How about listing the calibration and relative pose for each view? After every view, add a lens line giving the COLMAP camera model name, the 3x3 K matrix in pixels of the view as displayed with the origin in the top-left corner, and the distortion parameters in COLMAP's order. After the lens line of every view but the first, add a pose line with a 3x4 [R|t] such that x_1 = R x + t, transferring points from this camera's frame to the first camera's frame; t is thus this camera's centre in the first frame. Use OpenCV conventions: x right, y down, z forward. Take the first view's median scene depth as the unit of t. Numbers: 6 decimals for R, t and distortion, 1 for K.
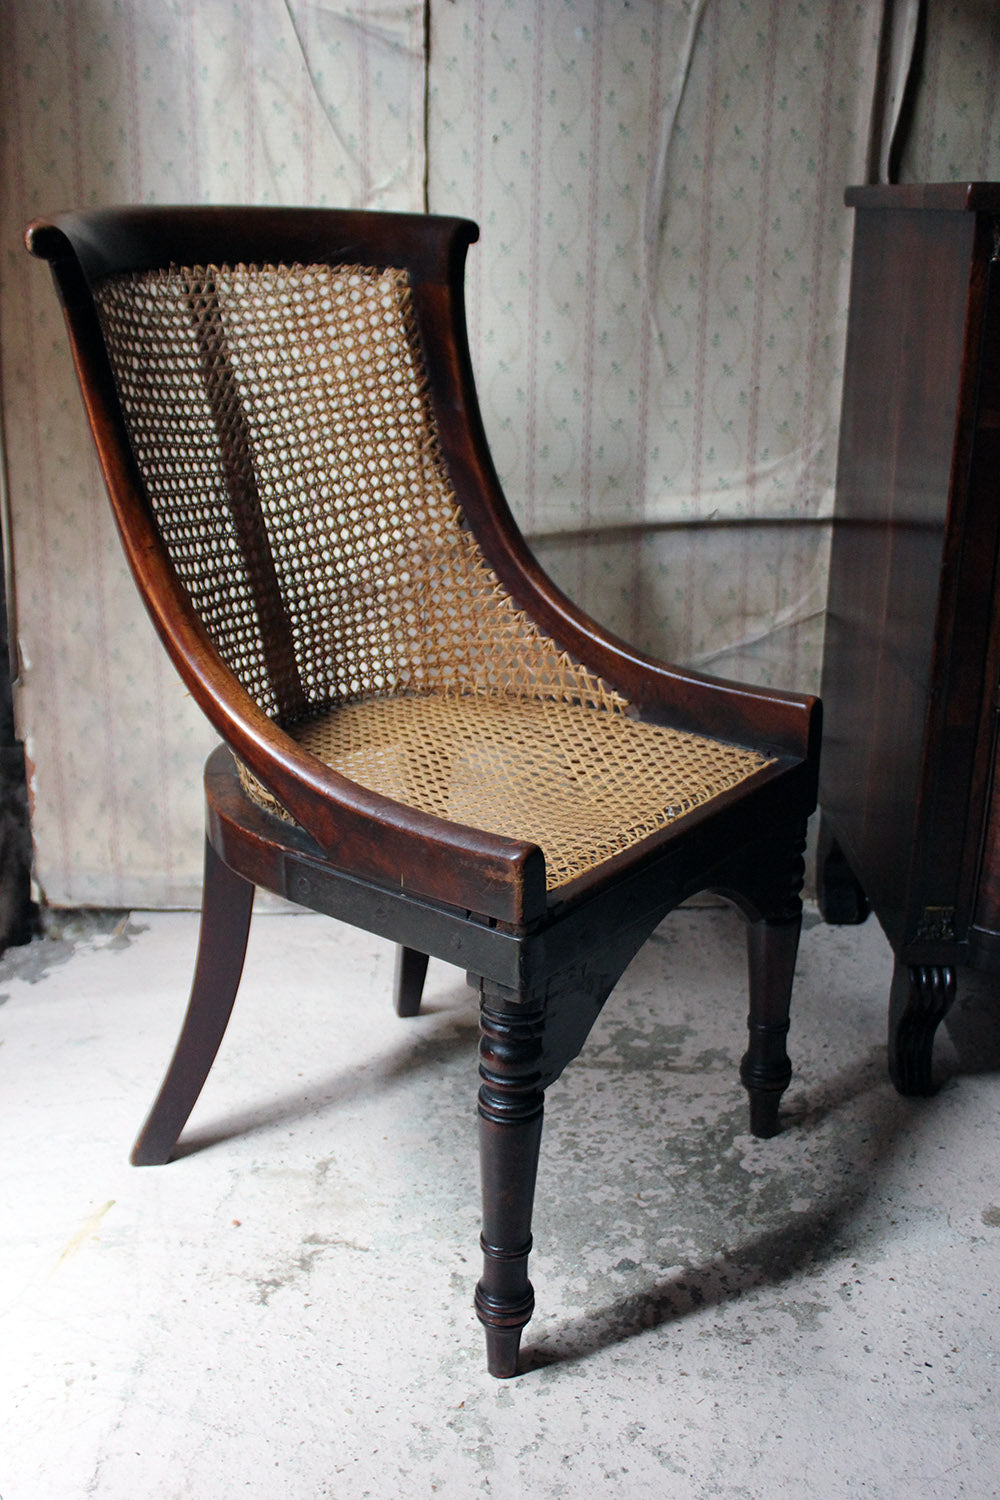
lens RADIAL K [[1632.1, 0, 486.8], [0, 1632.1, 749.3], [0, 0, 1]] dist [-0.065927, 0.000000]
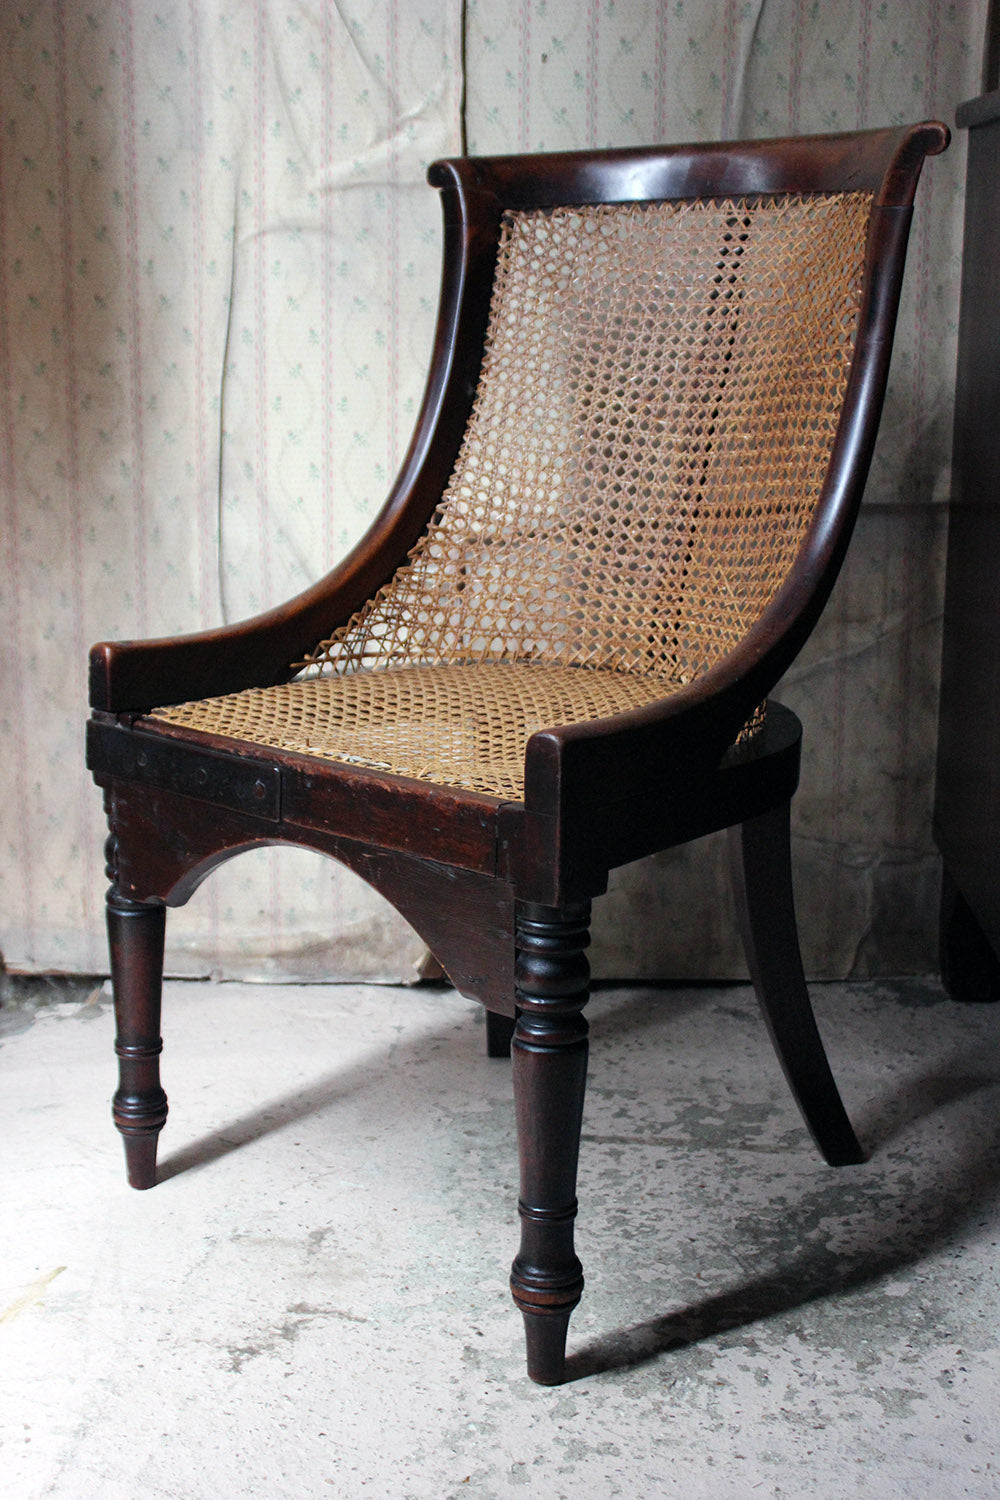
lens RADIAL K [[2084.9, 0, 483.6], [0, 2084.9, 739.0], [0, 0, 1]] dist [-0.017979, 0.000000]
pose [[0.998637, 0.004593, -0.051999, 0.033974], [-0.009746, 0.995012, -0.099282, 0.097816], [0.051284, 0.099653, 0.993700, -0.069065]]
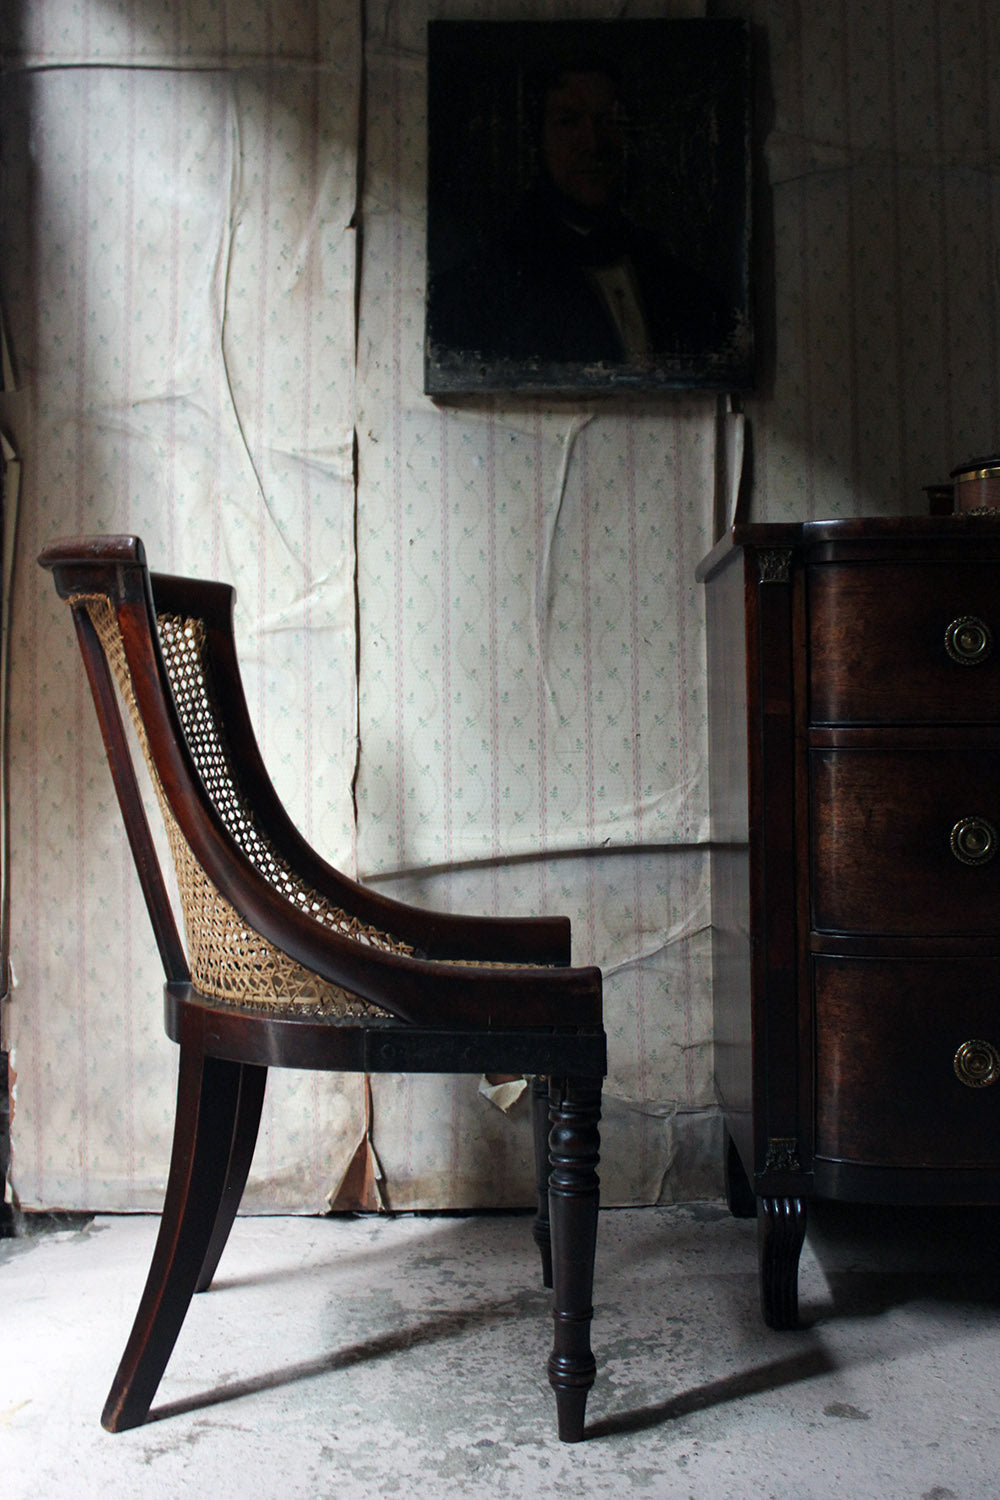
lens RADIAL K [[1632.1, 0, 494.0], [0, 1632.1, 742.4], [0, 0, 1]] dist [-0.065927, 0.000000]
pose [[0.998792, -0.025664, -0.041915, 0.123479], [0.010838, 0.946857, -0.321471, 0.181703], [0.047938, 0.320628, 0.945991, -0.143137]]
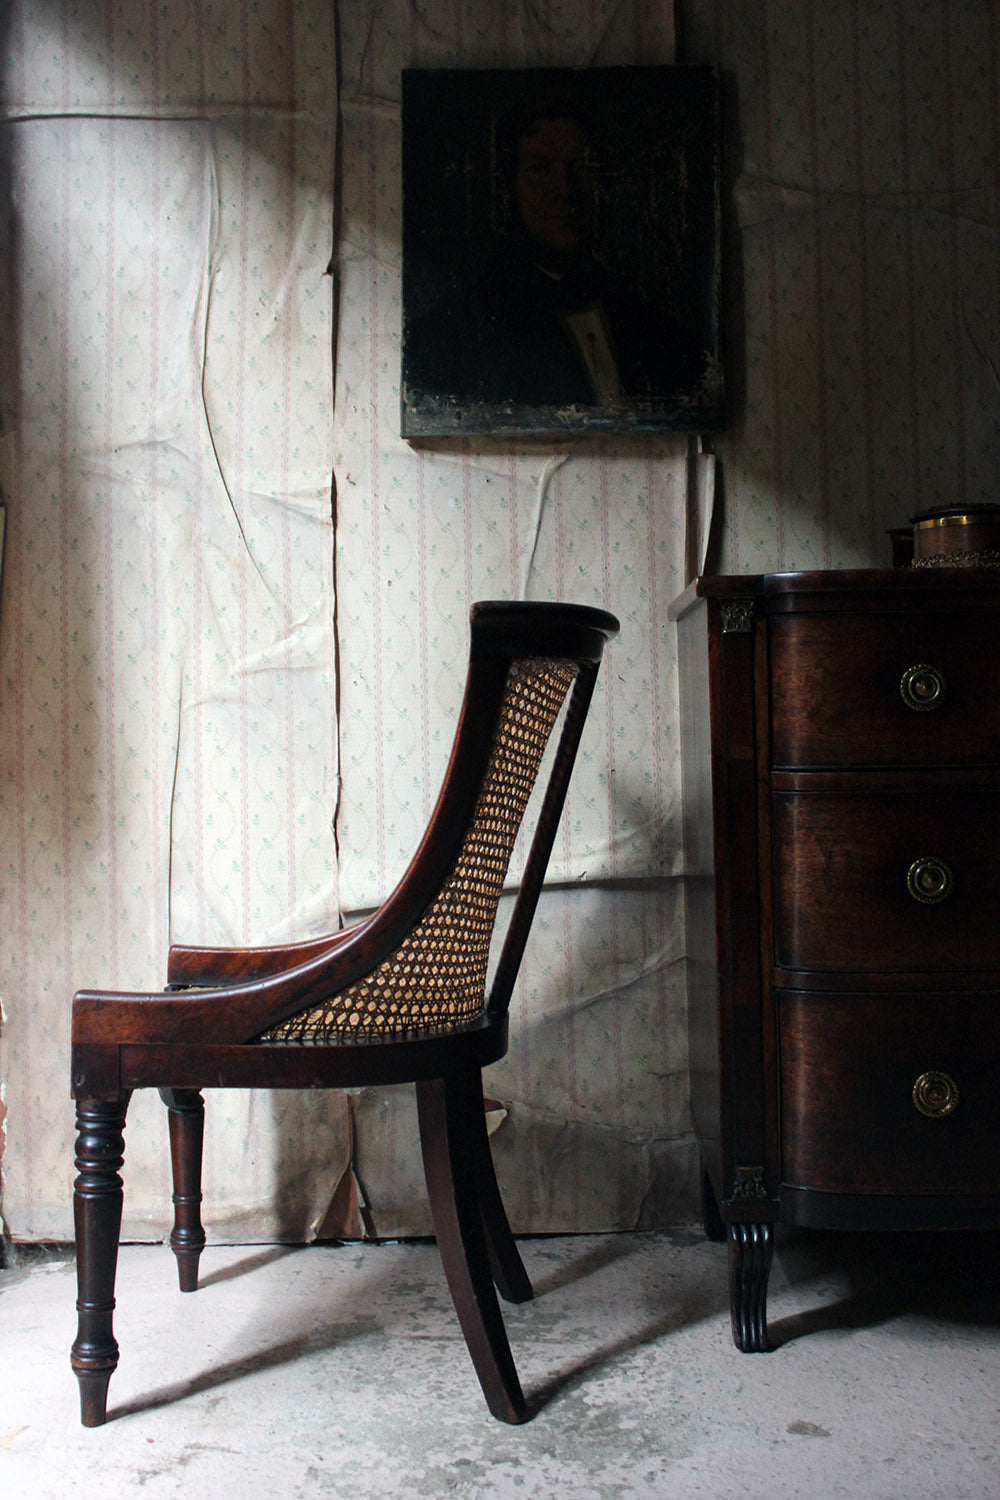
lens RADIAL K [[1724.0, 0, 489.3], [0, 1724.0, 727.8], [0, 0, 1]] dist [-0.056897, 0.000000]
pose [[0.998595, -0.034224, -0.040464, 0.141209], [0.019165, 0.945050, -0.326364, 0.182571], [0.049410, 0.325130, 0.944378, -0.251188]]
